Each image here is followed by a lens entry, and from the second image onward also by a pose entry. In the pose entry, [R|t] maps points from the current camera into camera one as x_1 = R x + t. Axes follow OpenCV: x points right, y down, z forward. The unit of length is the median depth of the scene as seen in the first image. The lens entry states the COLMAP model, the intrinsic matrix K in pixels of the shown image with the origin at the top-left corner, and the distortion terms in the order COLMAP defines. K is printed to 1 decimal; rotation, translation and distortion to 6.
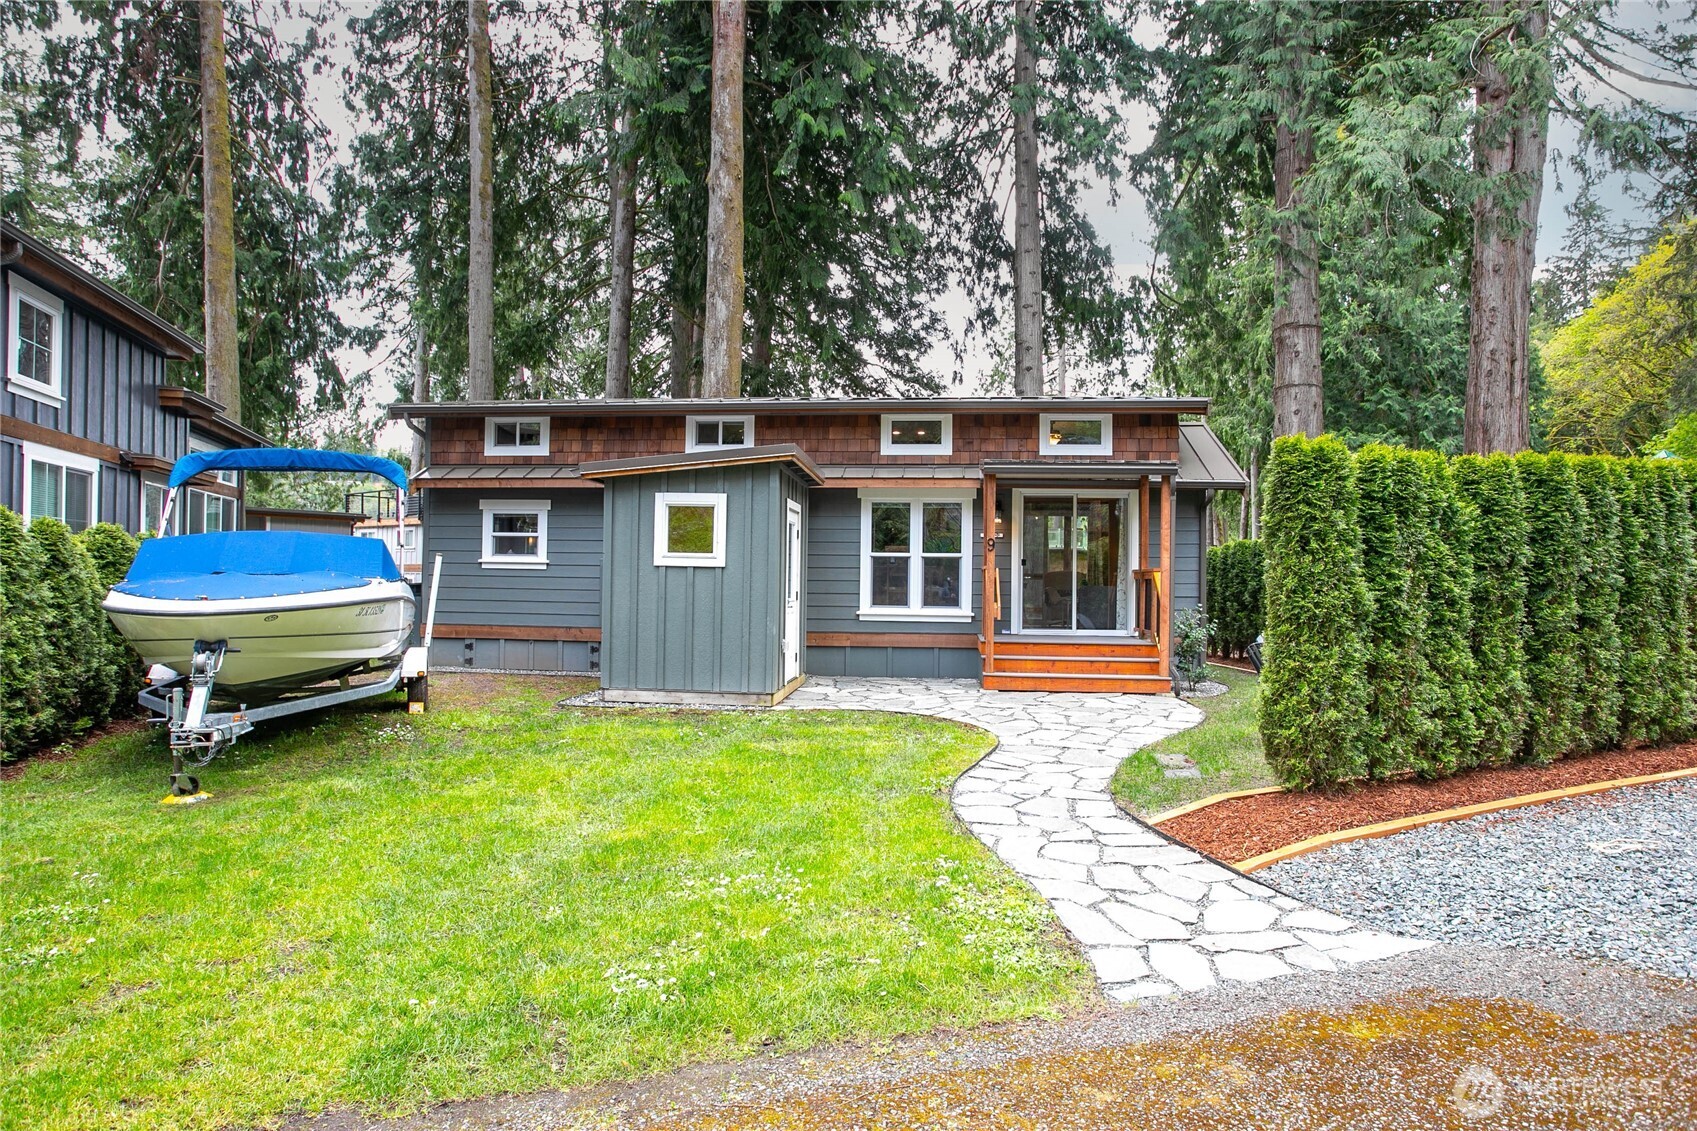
lens RADIAL K [[1054.6, 0, 839.5], [0, 1054.6, 573.1], [0, 0, 1]] dist [-0.063810, 0.061158]
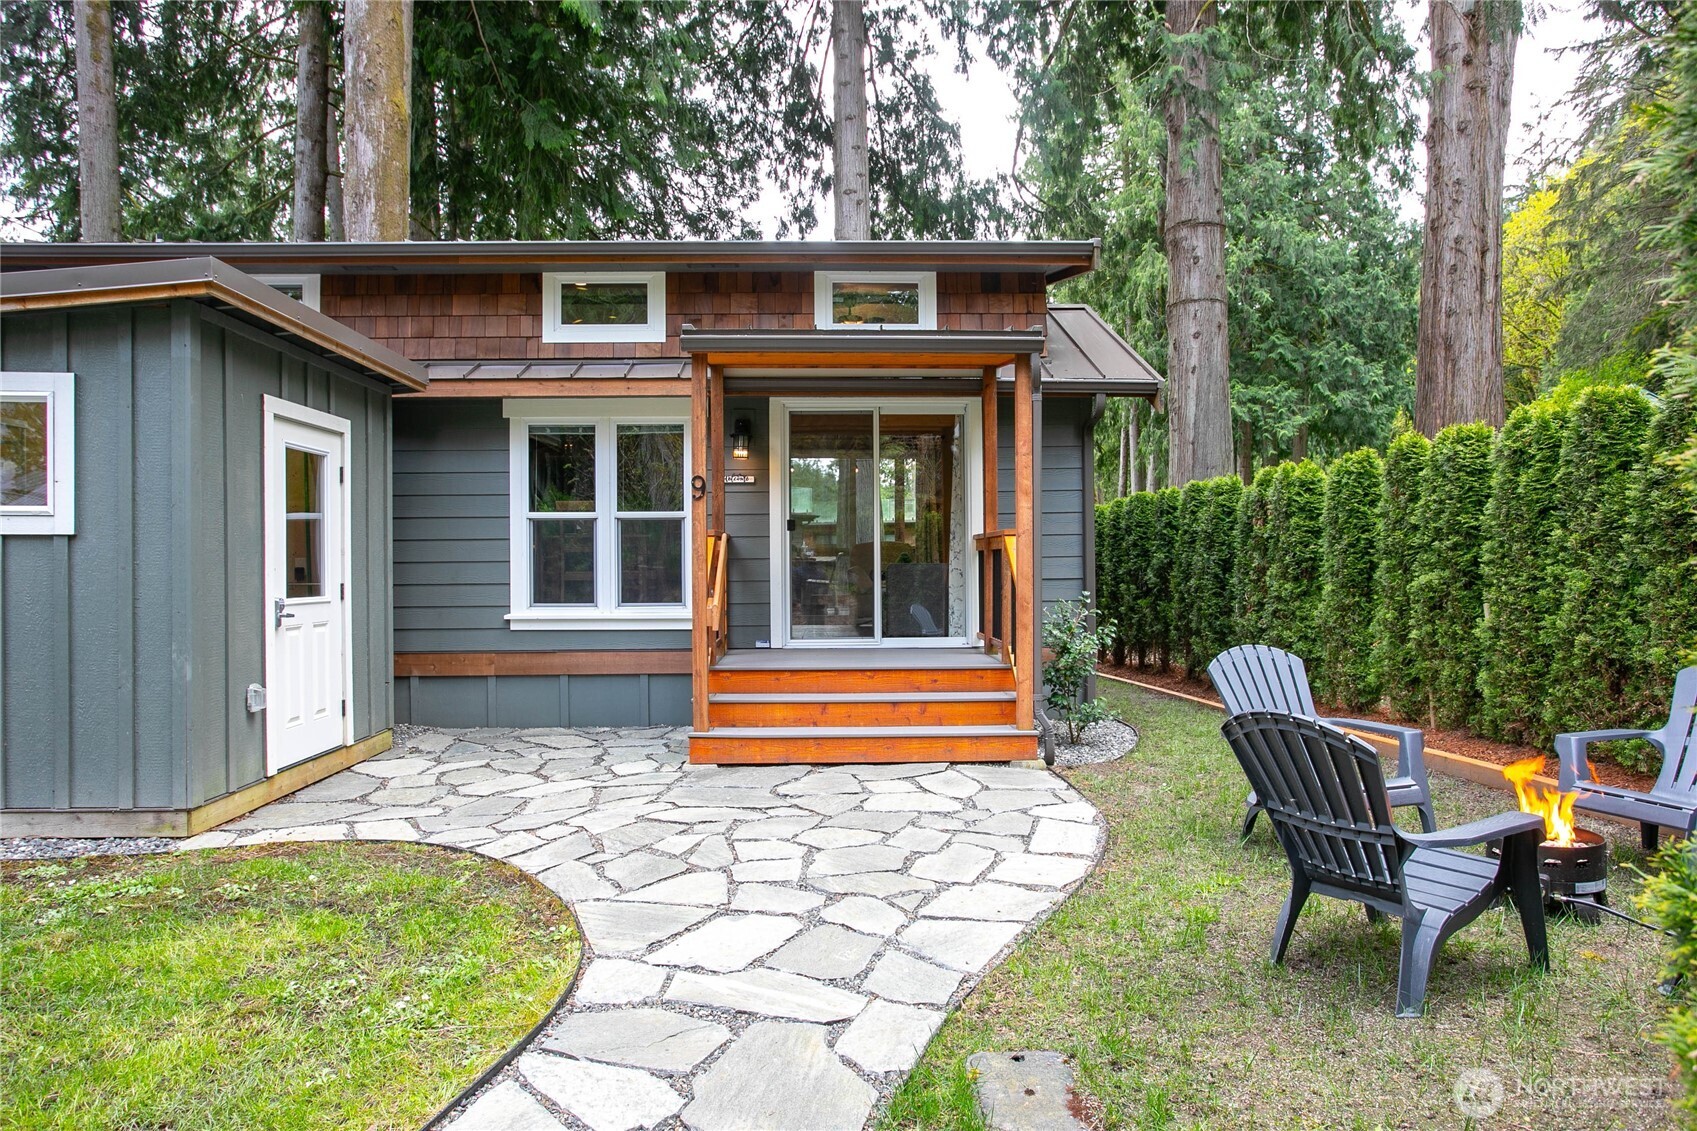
lens RADIAL K [[1105.7, 0, 848.5], [0, 1105.7, 565.5], [0, 0, 1]] dist [-0.056074, 0.065424]
pose [[0.991437, -0.017716, 0.129376, 0.119071], [0.016388, 0.999802, 0.011326, 0.005443], [-0.129551, -0.009108, 0.991531, 0.362711]]
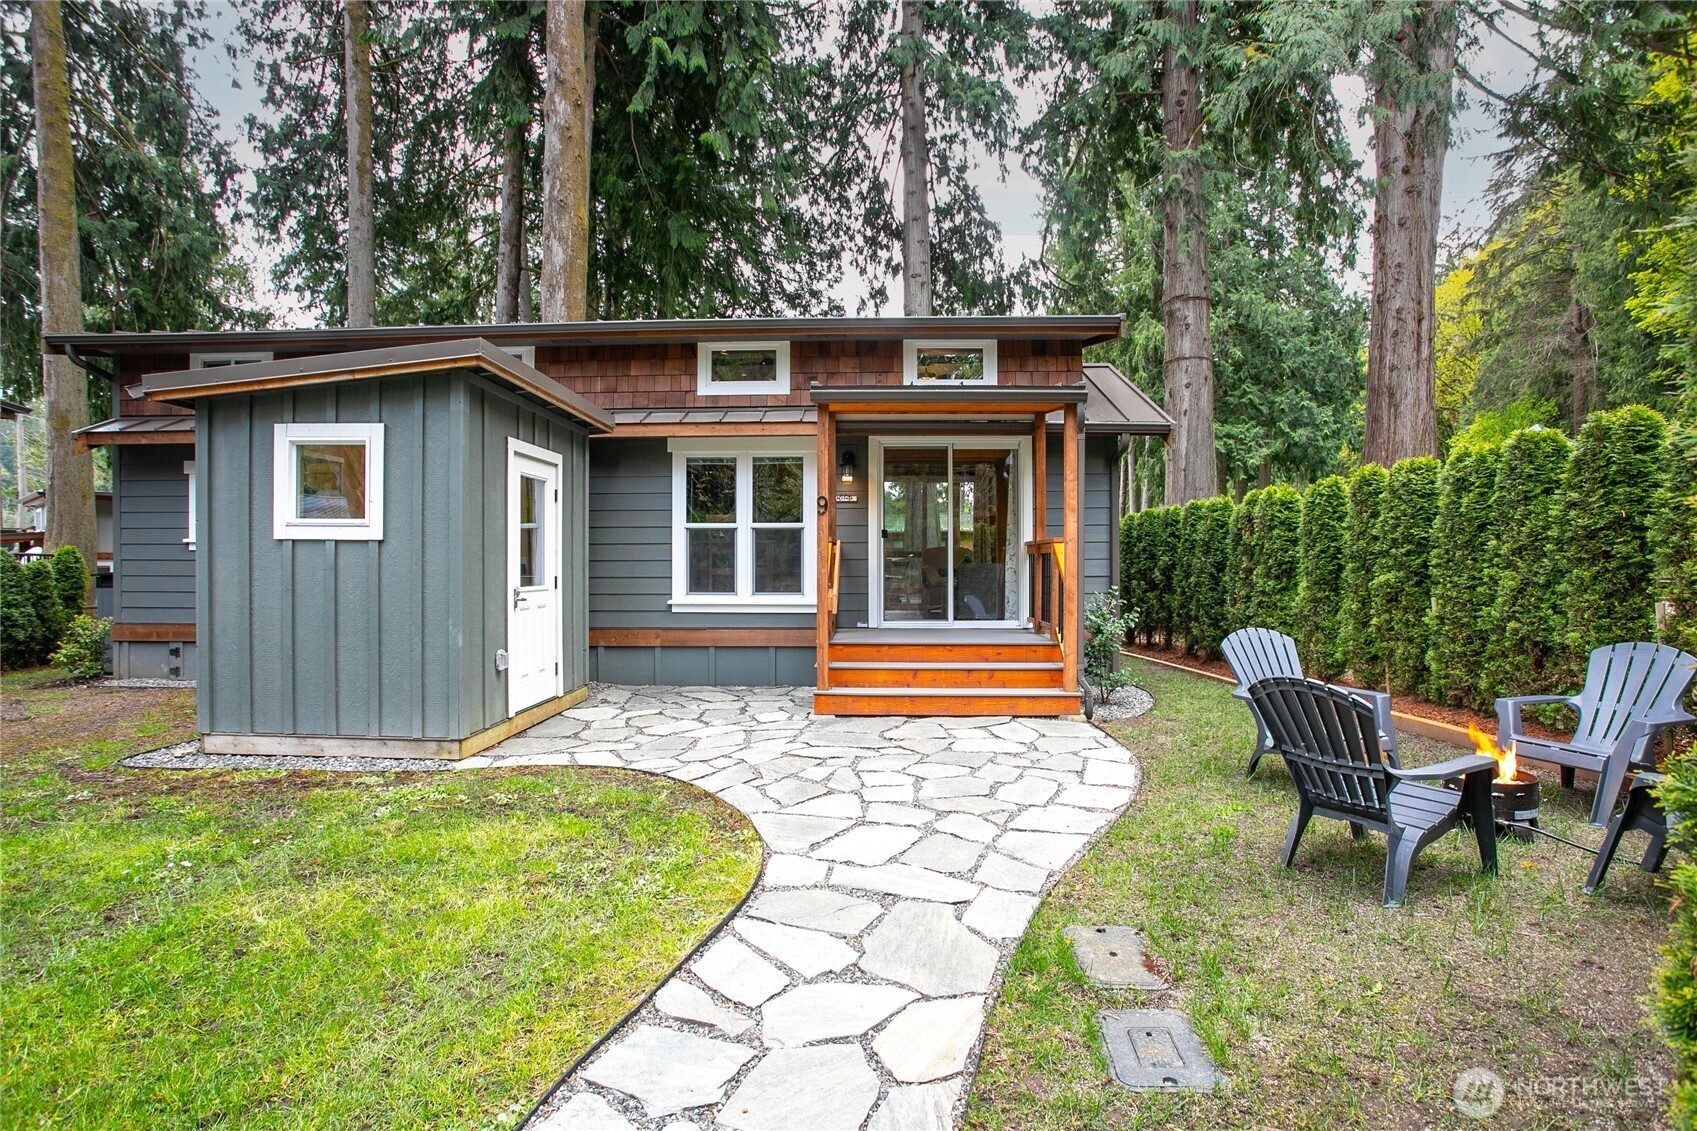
lens RADIAL K [[862.7, 0, 847.2], [0, 862.7, 567.0], [0, 0, 1]] dist [-0.075962, 0.045413]
pose [[0.997682, -0.012254, 0.066933, 0.099228], [0.011389, 0.999847, 0.013277, 0.004918], [-0.067086, -0.012484, 0.997669, 0.352975]]
